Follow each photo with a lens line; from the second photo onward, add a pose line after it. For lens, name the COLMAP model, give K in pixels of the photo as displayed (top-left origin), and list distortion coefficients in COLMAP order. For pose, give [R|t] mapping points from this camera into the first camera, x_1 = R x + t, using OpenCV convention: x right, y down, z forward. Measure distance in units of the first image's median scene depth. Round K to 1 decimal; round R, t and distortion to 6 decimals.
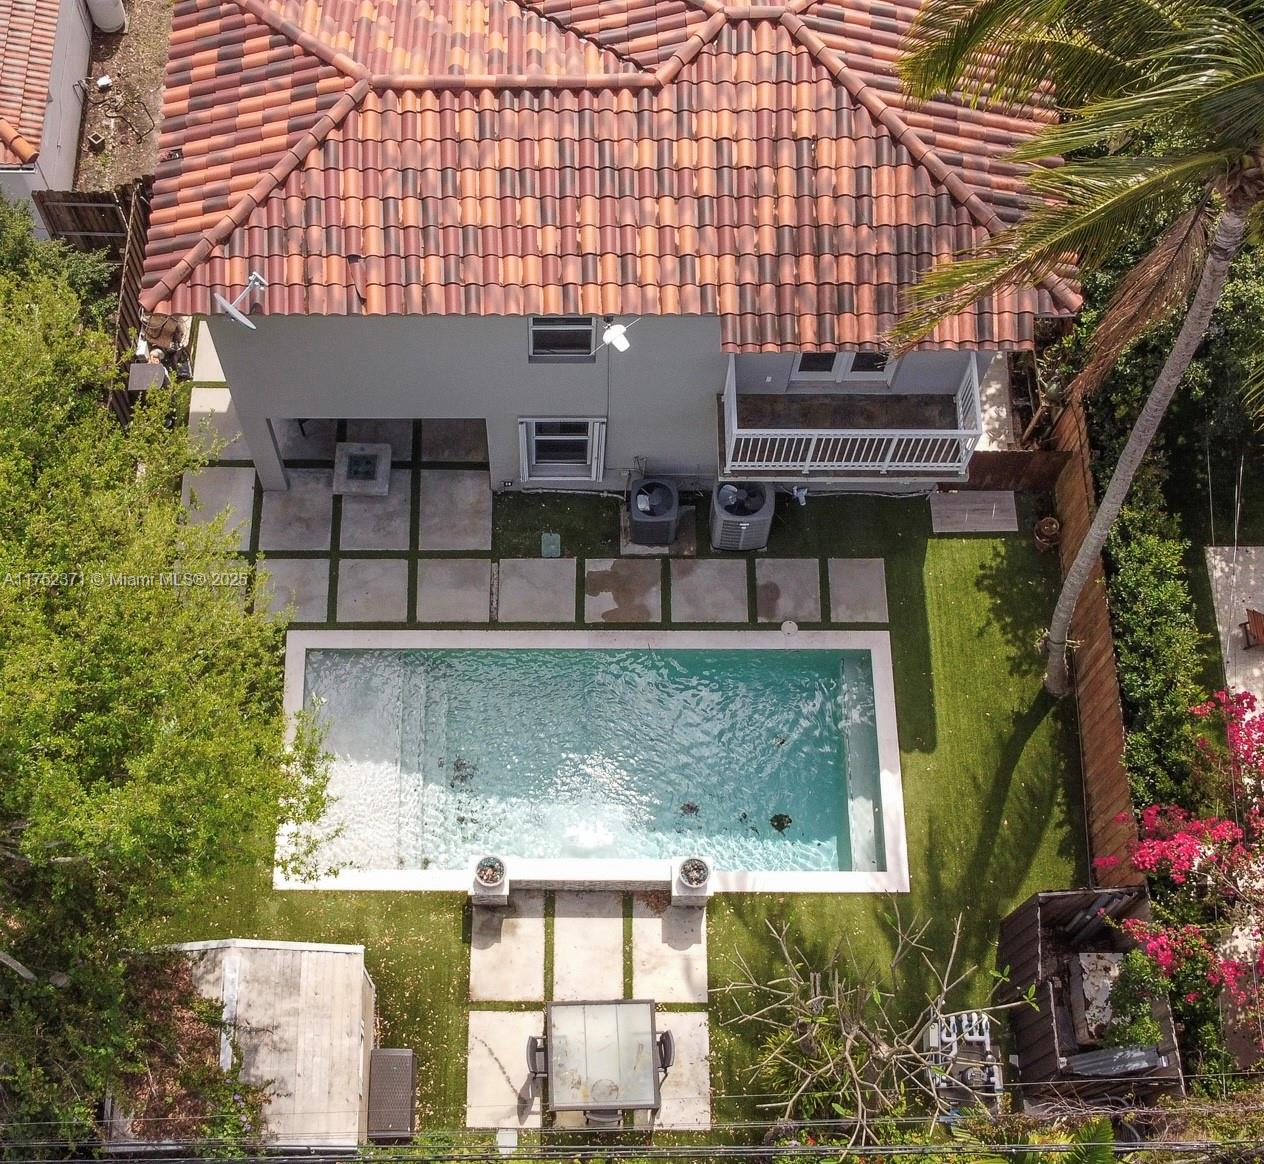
lens RADIAL K [[1829.3, 0, 566.1], [0, 1829.3, 582.0], [0, 0, 1]] dist [0.027390, -0.041621]
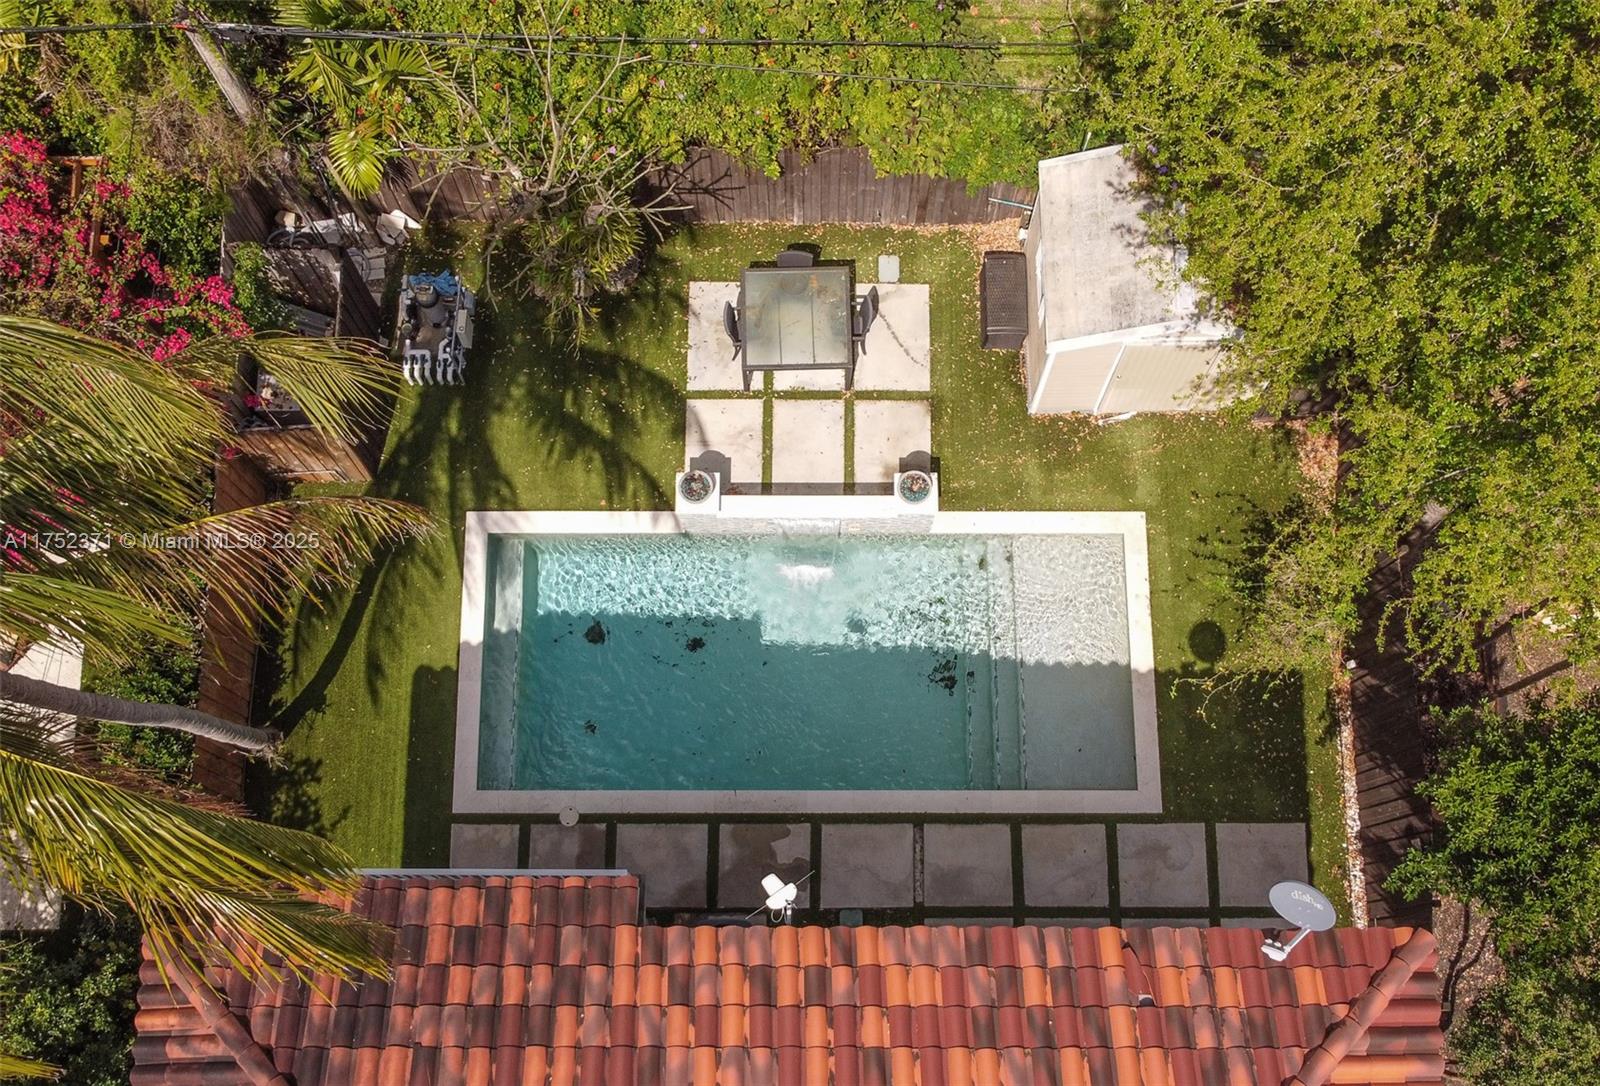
lens RADIAL K [[1720.9, 0, 776.8], [0, 1720.9, 544.3], [0, 0, 1]] dist [-0.002820, -0.004141]
pose [[-0.999922, -0.001724, 0.012409, 0.018500], [0.008855, -0.797947, 0.602663, -0.407057], [0.008862, 0.602725, 0.797900, 0.331492]]
